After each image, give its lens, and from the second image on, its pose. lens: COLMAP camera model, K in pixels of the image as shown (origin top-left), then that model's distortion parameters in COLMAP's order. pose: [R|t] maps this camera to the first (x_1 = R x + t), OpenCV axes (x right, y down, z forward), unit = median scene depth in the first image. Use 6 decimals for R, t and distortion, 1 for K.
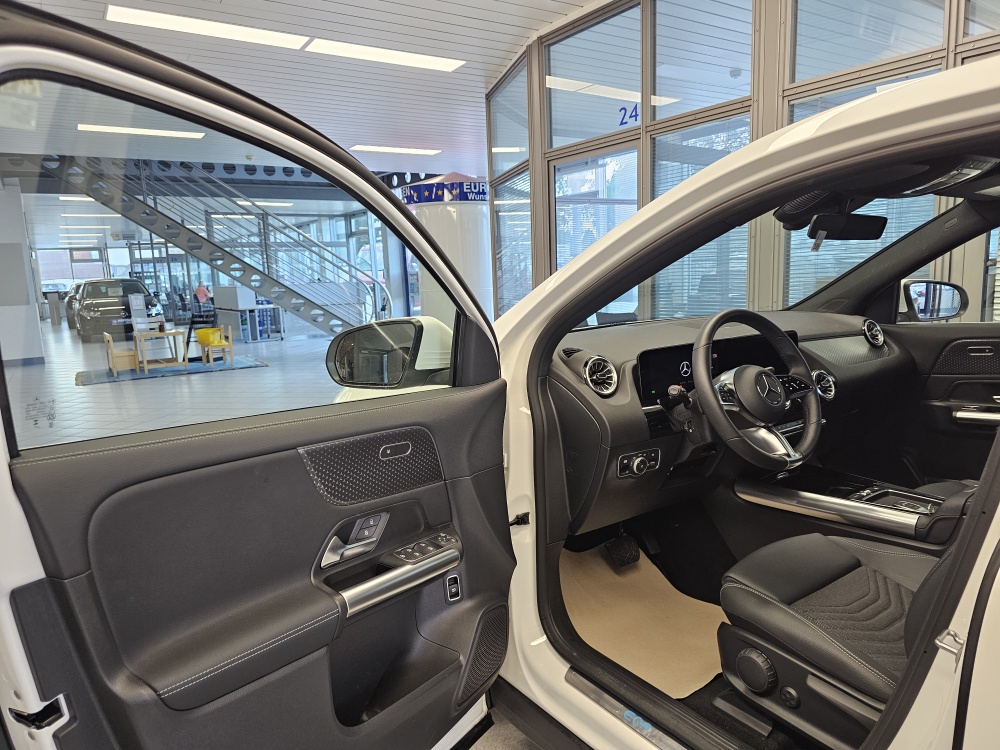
lens RADIAL K [[683.9, 0, 500.5], [0, 683.9, 365.2], [0, 0, 1]] dist [0.049134, -0.058620]
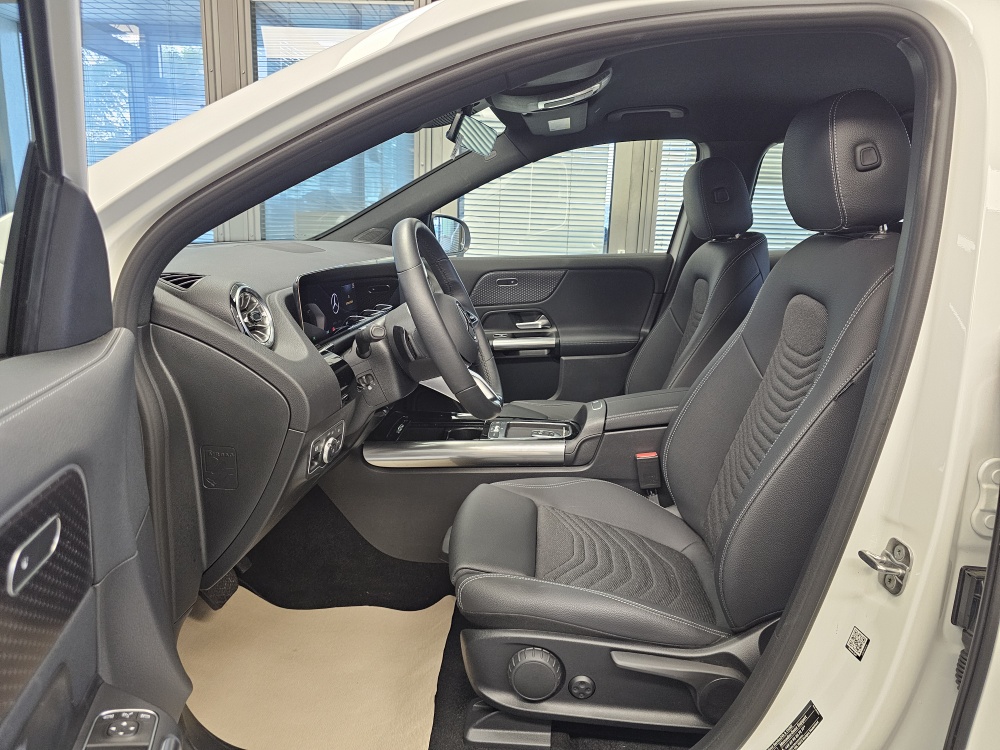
lens RADIAL K [[672.3, 0, 514.5], [0, 672.3, 368.4], [0, 0, 1]] dist [0.124307, -0.205207]
pose [[0.609825, -0.110917, 0.784736, -0.083423], [0.055872, 0.993711, 0.097036, 0.006947], [-0.790564, -0.015330, 0.612187, 0.207334]]
